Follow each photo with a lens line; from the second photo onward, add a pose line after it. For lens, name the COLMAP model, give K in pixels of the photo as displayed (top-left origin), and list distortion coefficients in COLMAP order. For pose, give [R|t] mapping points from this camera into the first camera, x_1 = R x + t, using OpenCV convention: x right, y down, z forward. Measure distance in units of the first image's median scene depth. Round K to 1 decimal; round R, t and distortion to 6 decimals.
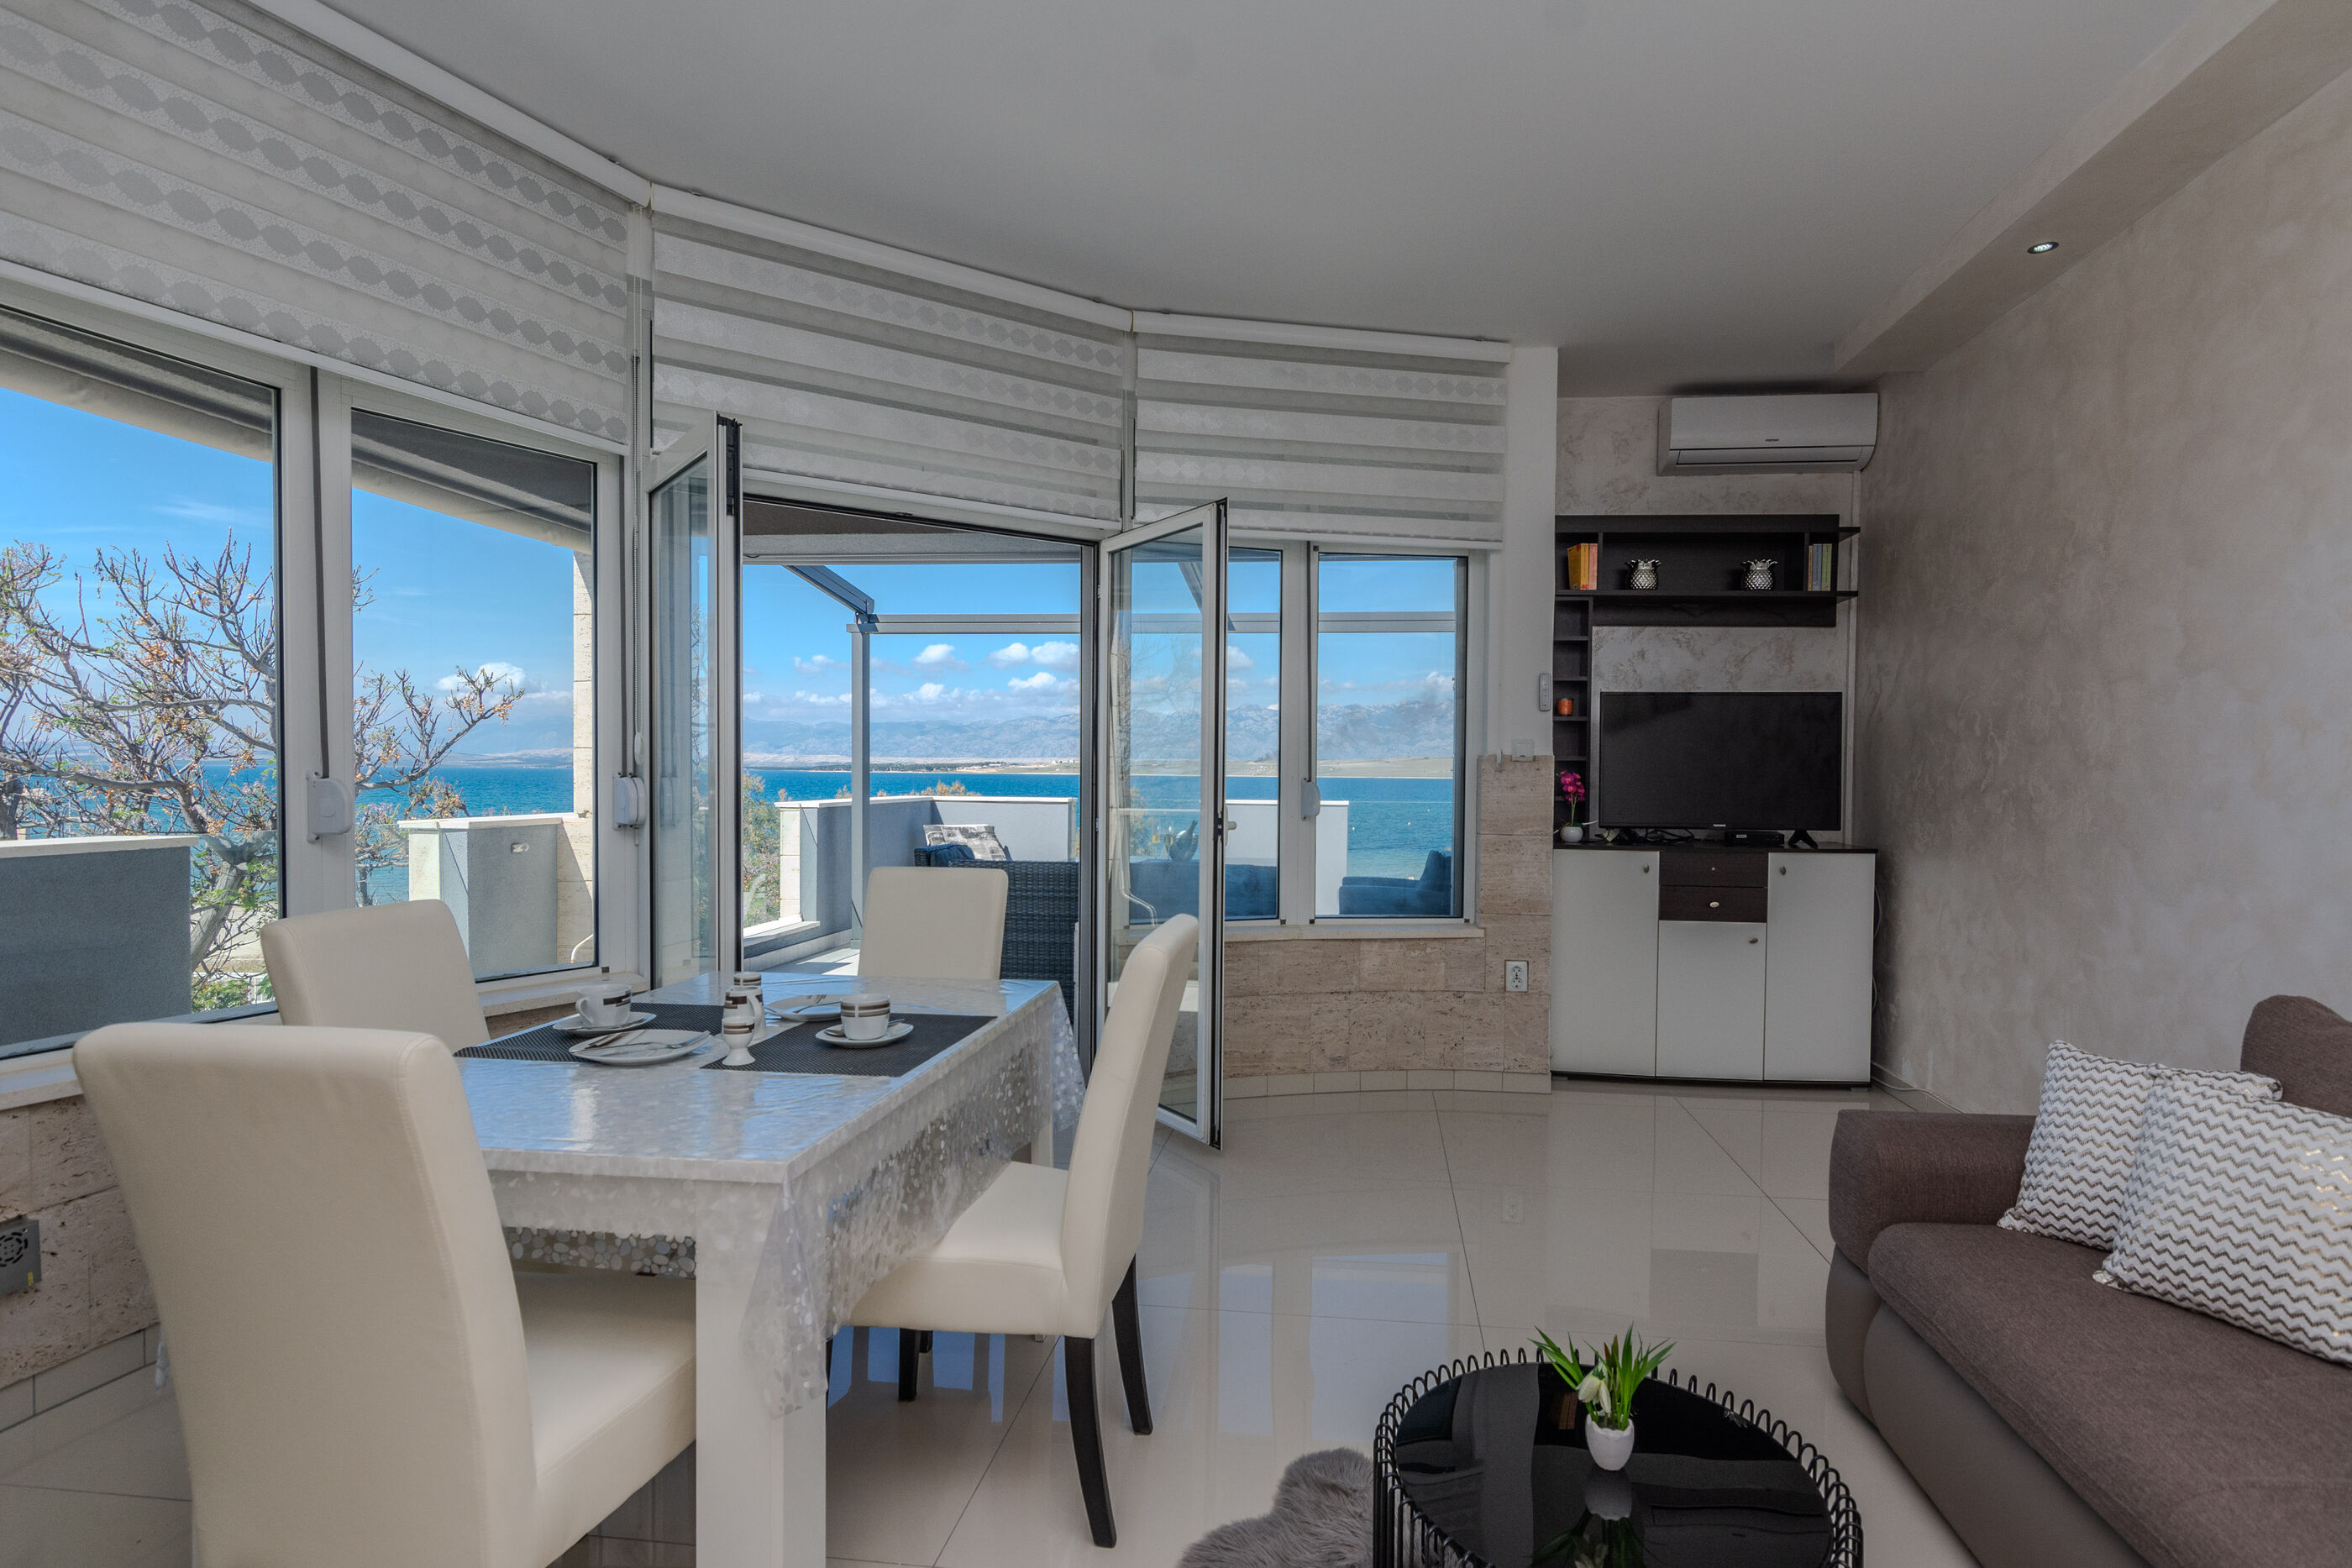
lens RADIAL K [[1174.8, 0, 1226.4], [0, 1174.8, 791.6], [0, 0, 1]] dist [0.010631, -0.006914]
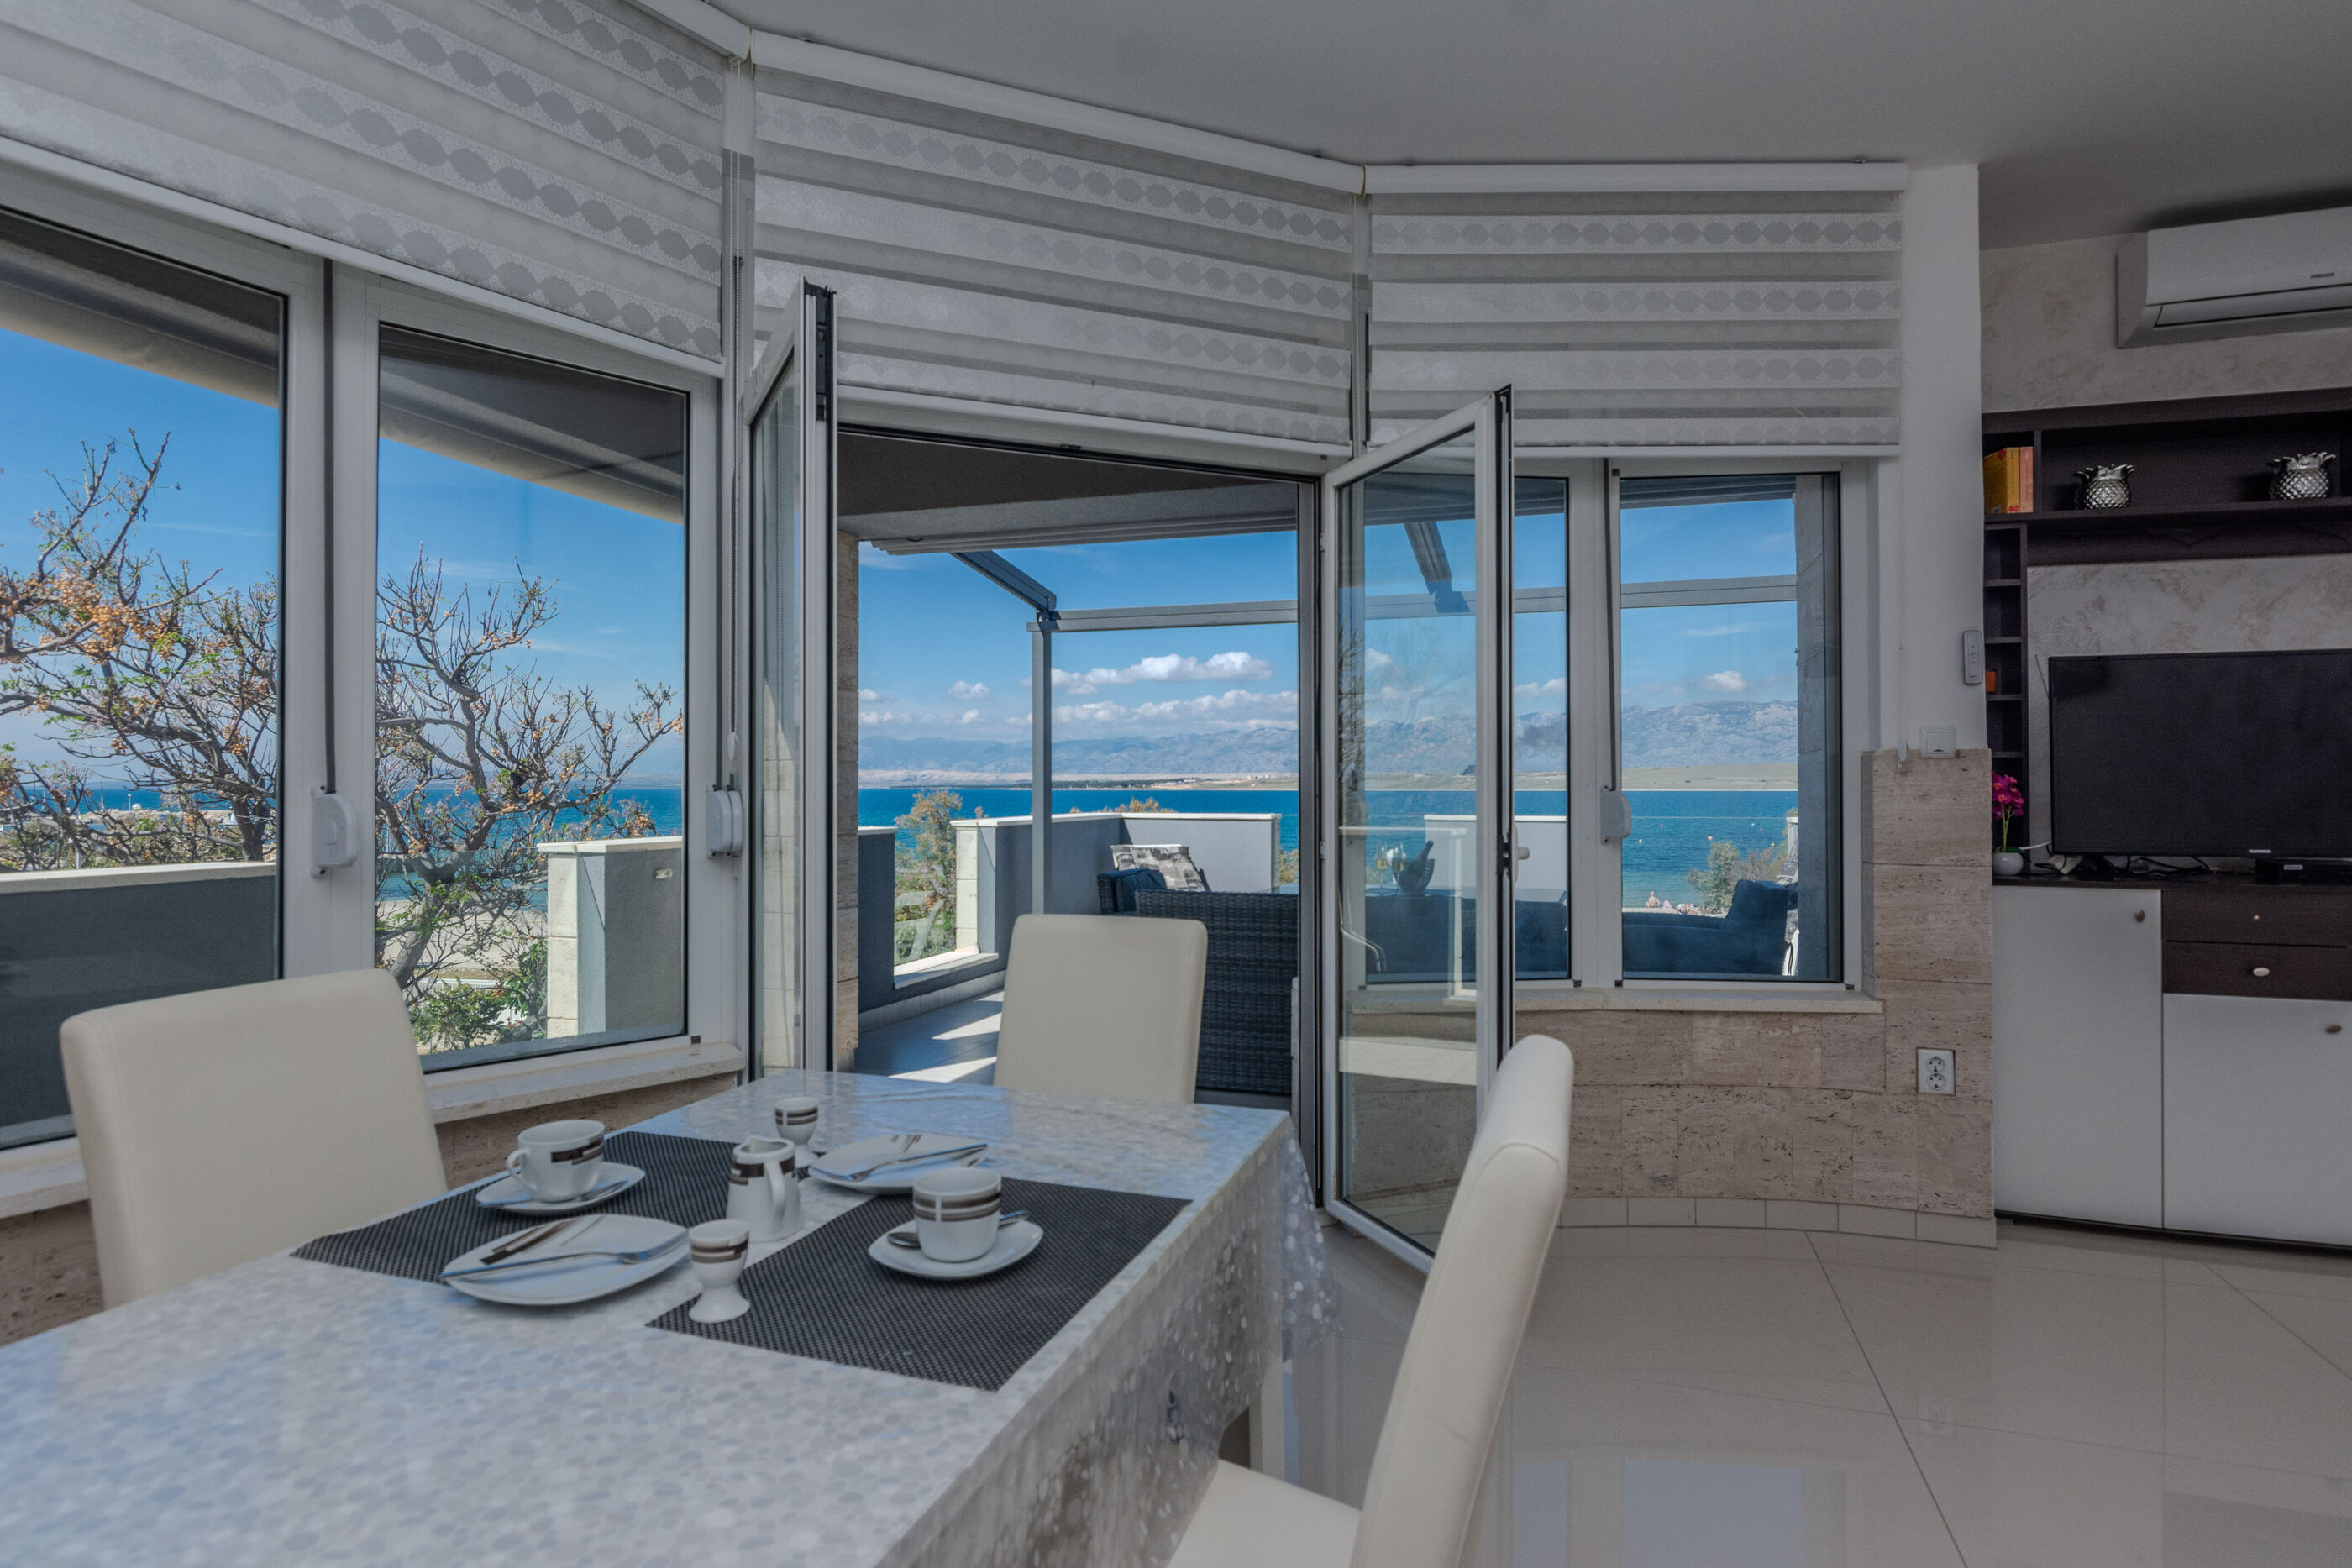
lens RADIAL K [[1200.3, 0, 1172.6], [0, 1200.3, 784.9], [0, 0, 1]] dist [-0.017862, -0.000402]
pose [[0.978294, -0.009720, -0.206994, -0.043441], [0.005834, 0.999795, -0.019379, 0.000733], [0.207140, 0.017751, 0.978150, 0.225532]]
